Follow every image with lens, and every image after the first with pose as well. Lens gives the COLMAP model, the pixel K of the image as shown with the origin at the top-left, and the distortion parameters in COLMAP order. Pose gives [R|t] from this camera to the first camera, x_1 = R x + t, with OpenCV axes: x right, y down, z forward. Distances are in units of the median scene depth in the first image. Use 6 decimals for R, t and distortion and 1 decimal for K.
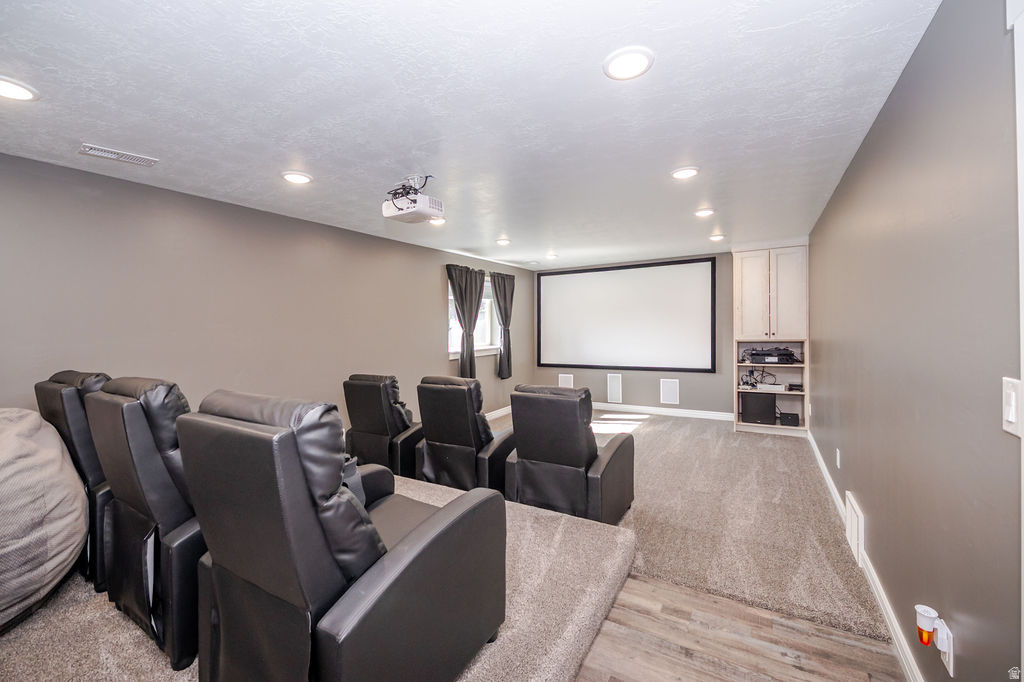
lens RADIAL K [[416.7, 0, 508.7], [0, 416.7, 331.3], [0, 0, 1]] dist [-0.006301, -0.000764]
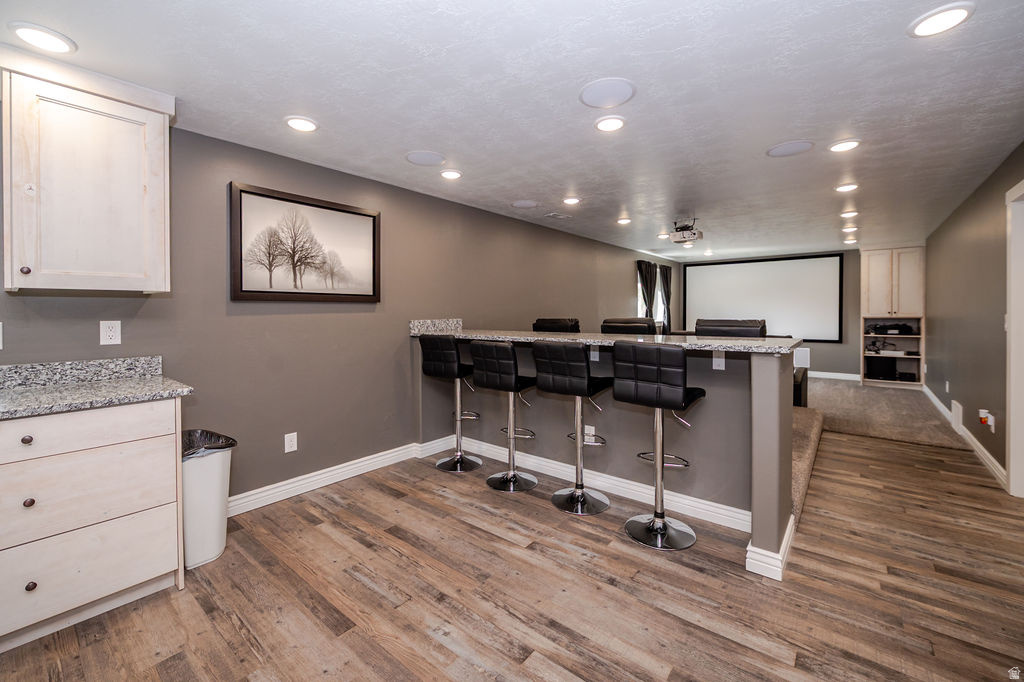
lens RADIAL K [[416.7, 0, 521.0], [0, 416.7, 313.0], [0, 0, 1]] dist [-0.006301, -0.000764]
pose [[0.990639, 0.012470, -0.135935, -0.359427], [-0.012901, 0.999914, -0.002295, 0.026031], [0.135895, 0.004027, 0.990715, -0.465177]]
